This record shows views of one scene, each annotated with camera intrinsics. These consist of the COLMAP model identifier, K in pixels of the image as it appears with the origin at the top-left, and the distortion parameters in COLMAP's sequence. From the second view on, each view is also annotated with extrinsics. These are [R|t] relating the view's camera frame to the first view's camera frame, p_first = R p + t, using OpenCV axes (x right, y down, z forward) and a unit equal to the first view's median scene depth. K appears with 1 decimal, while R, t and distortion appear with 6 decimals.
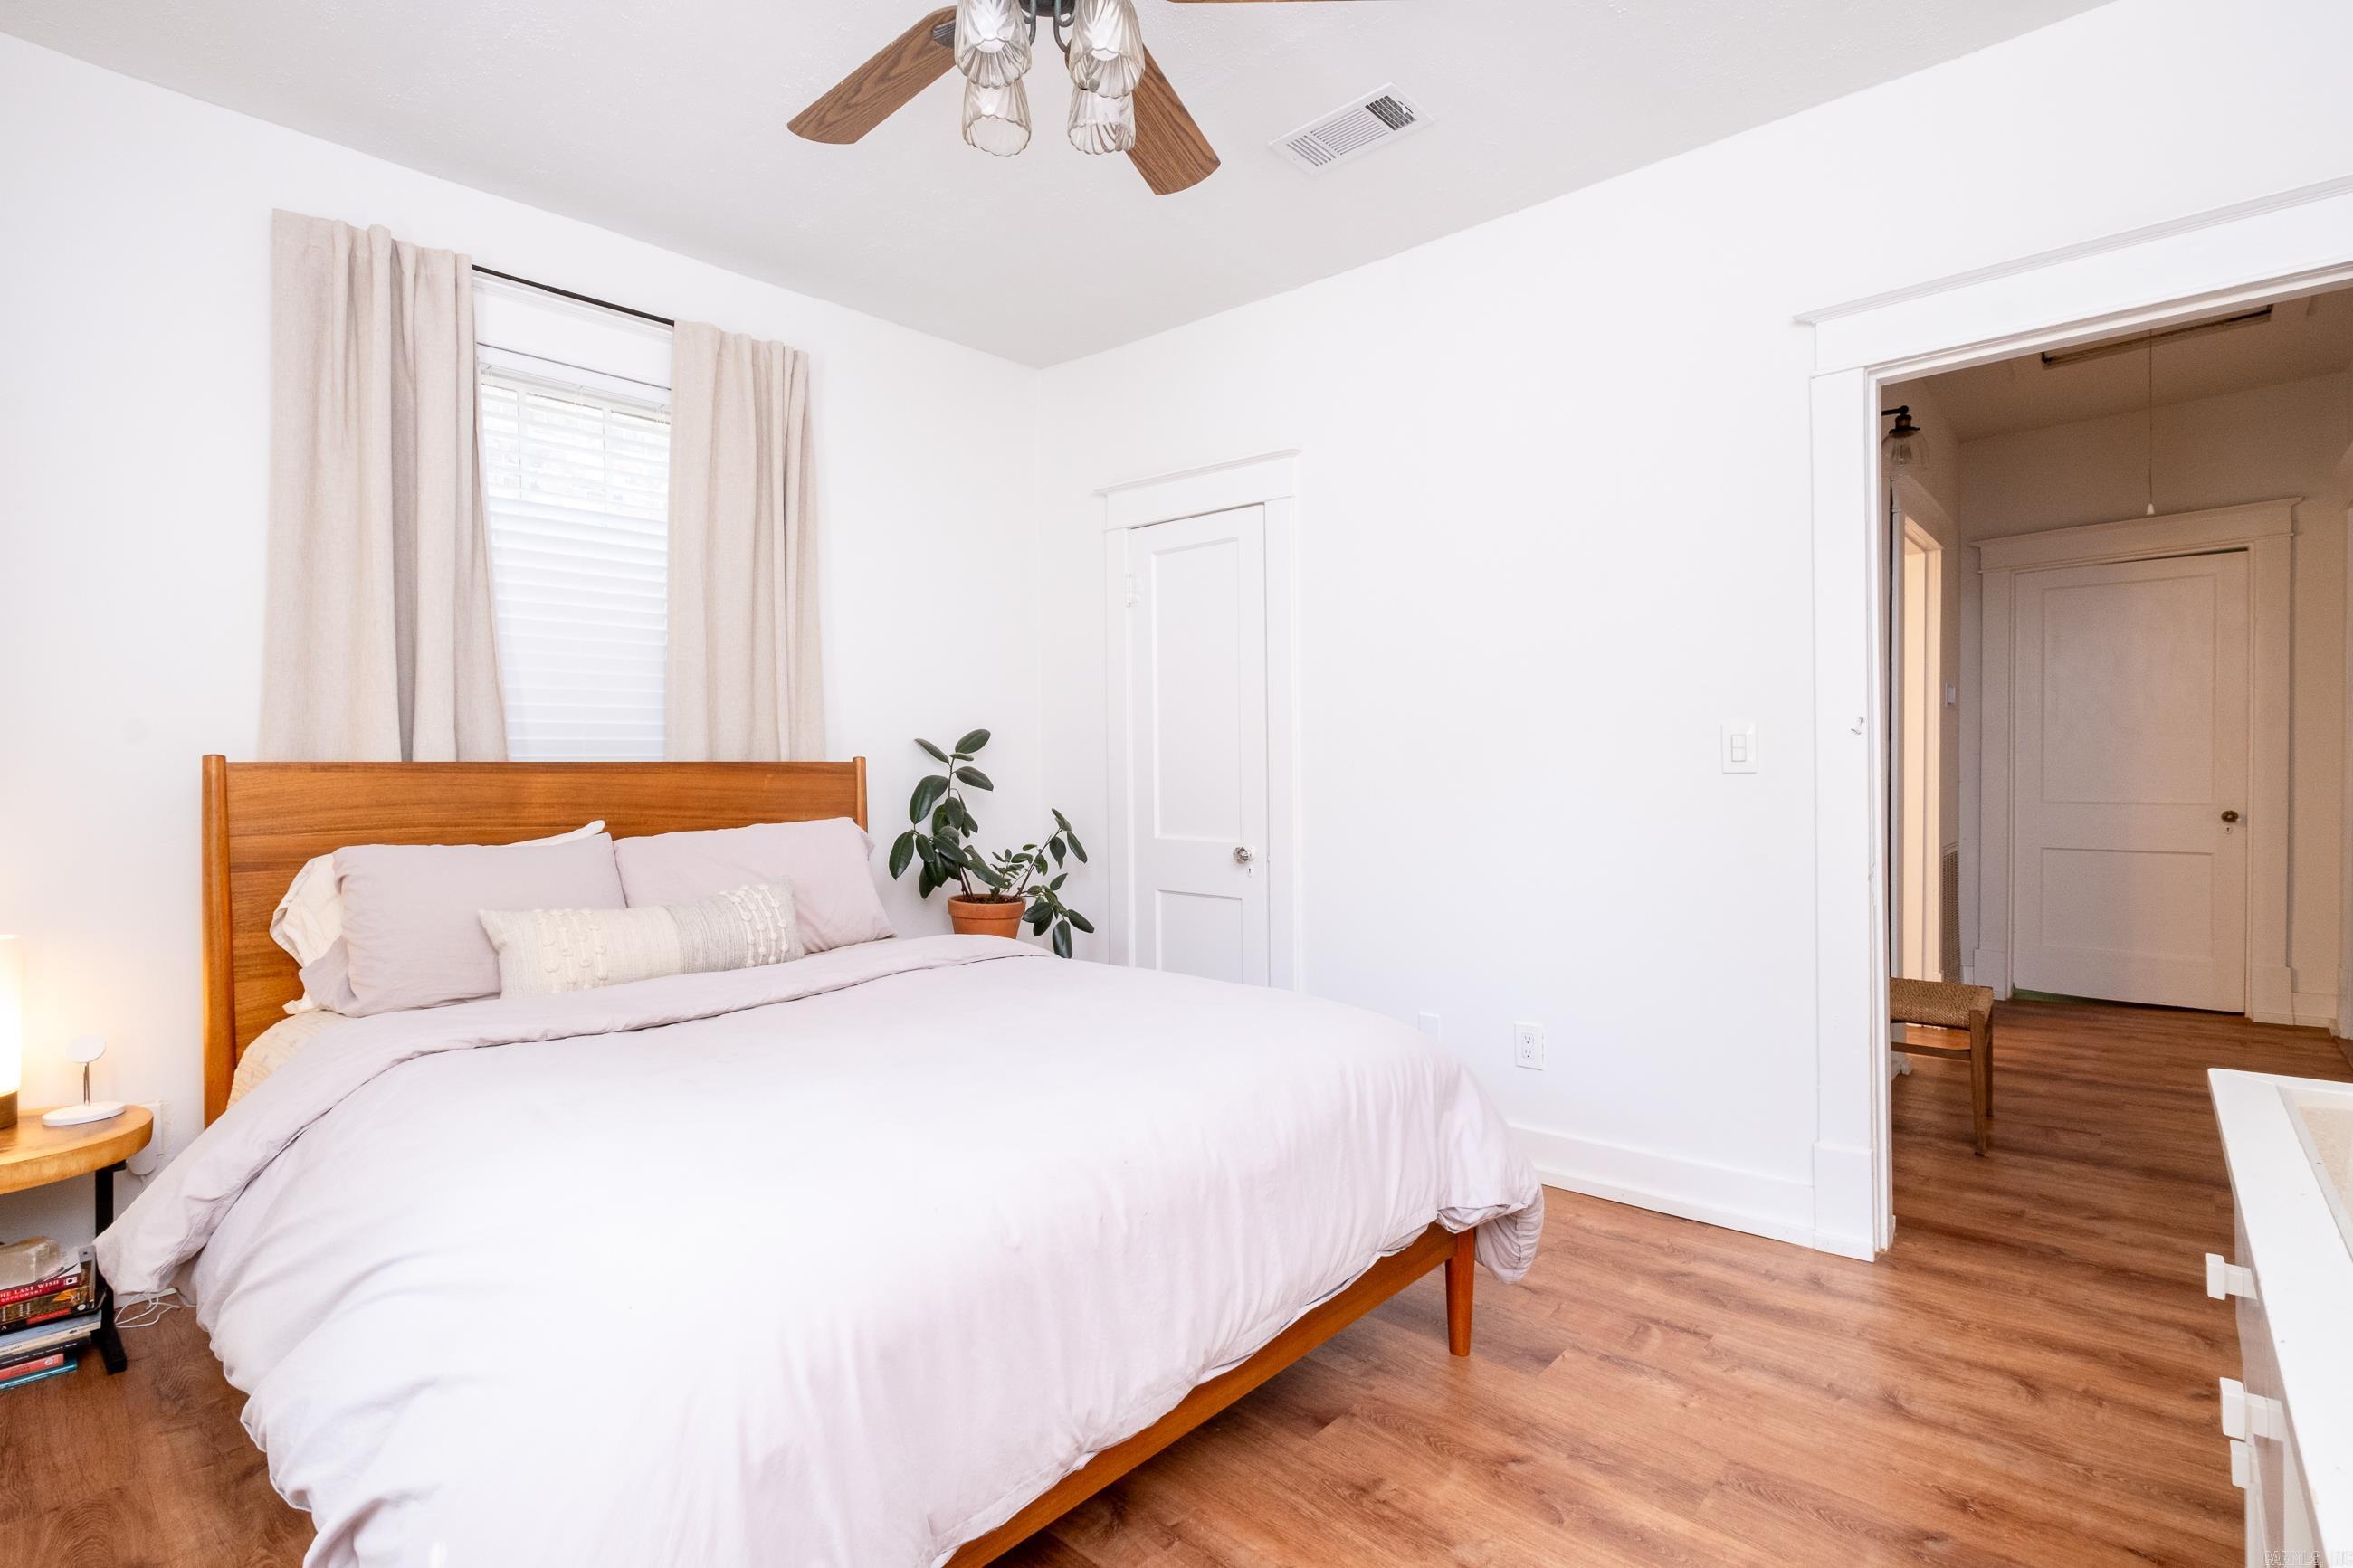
lens RADIAL K [[1122.1, 0, 1172.2], [0, 1122.1, 787.6], [0, 0, 1]] dist [-0.004943, -0.000263]
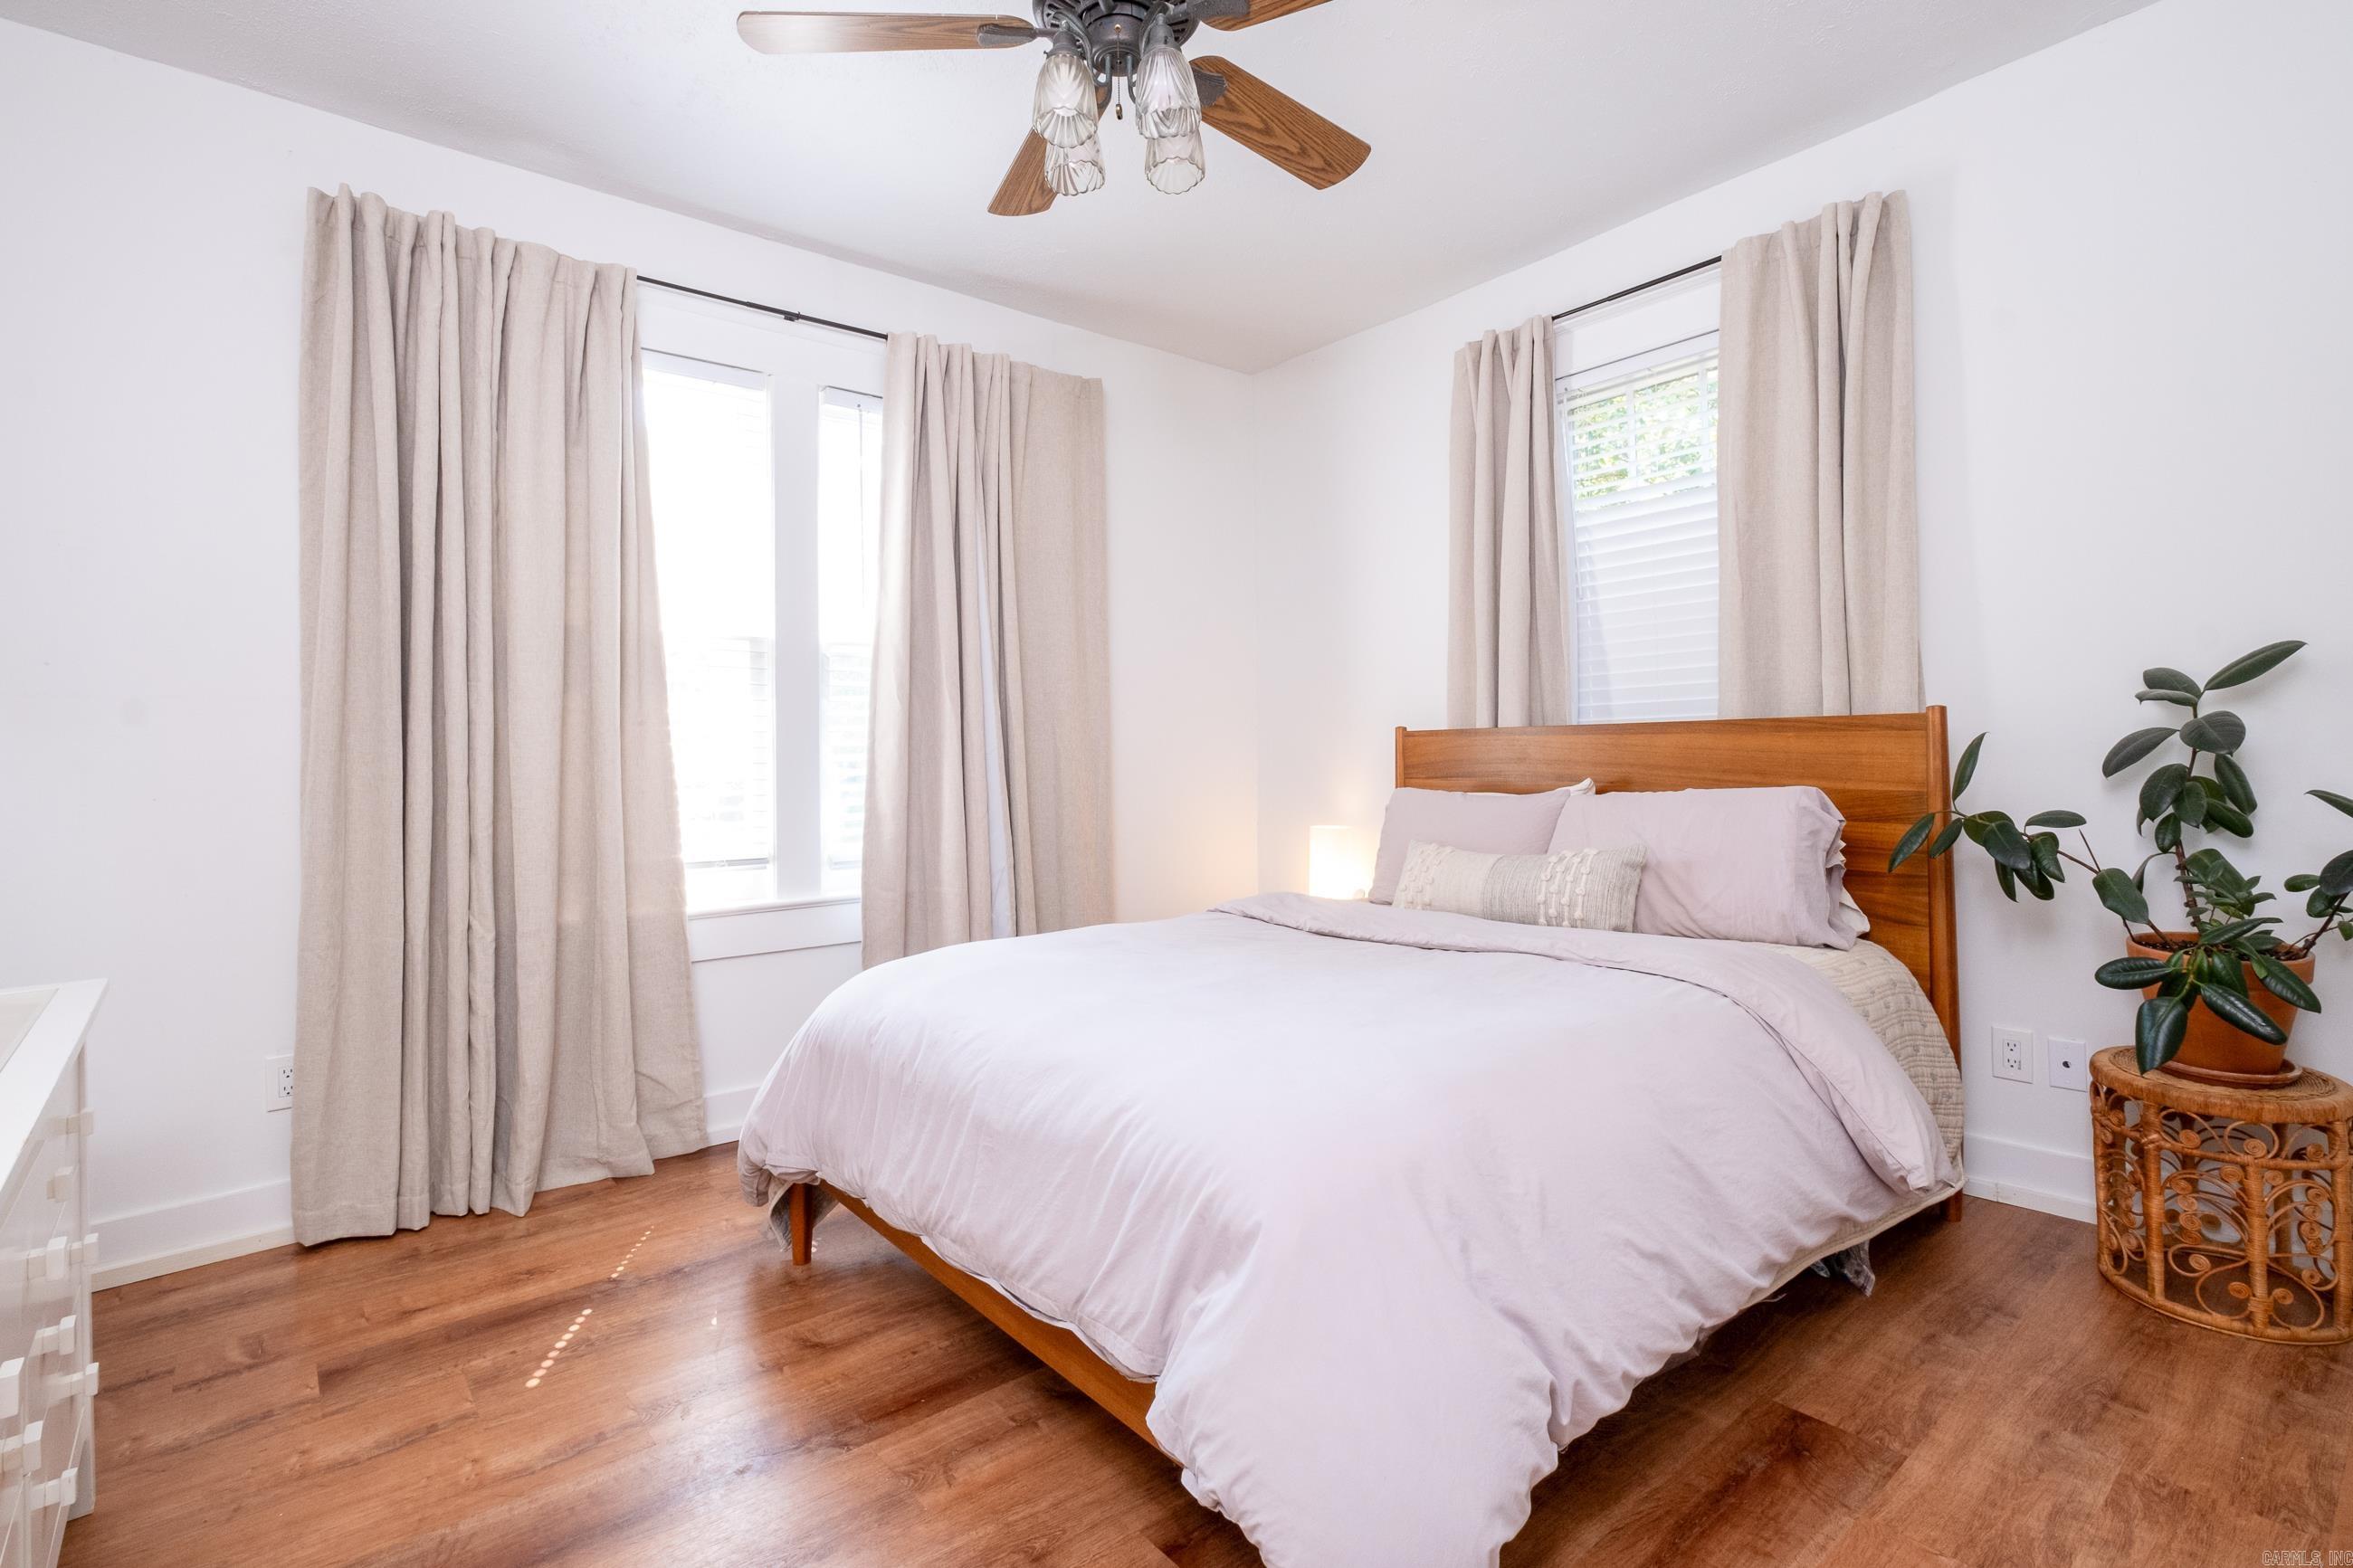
lens RADIAL K [[1122.1, 0, 1170.0], [0, 1122.1, 733.8], [0, 0, 1]] dist [-0.004943, -0.000263]
pose [[-0.159885, -0.003078, -0.987131, 0.675144], [0.006867, 0.999967, -0.004230, -0.012087], [0.987112, -0.007455, -0.159859, 0.821939]]
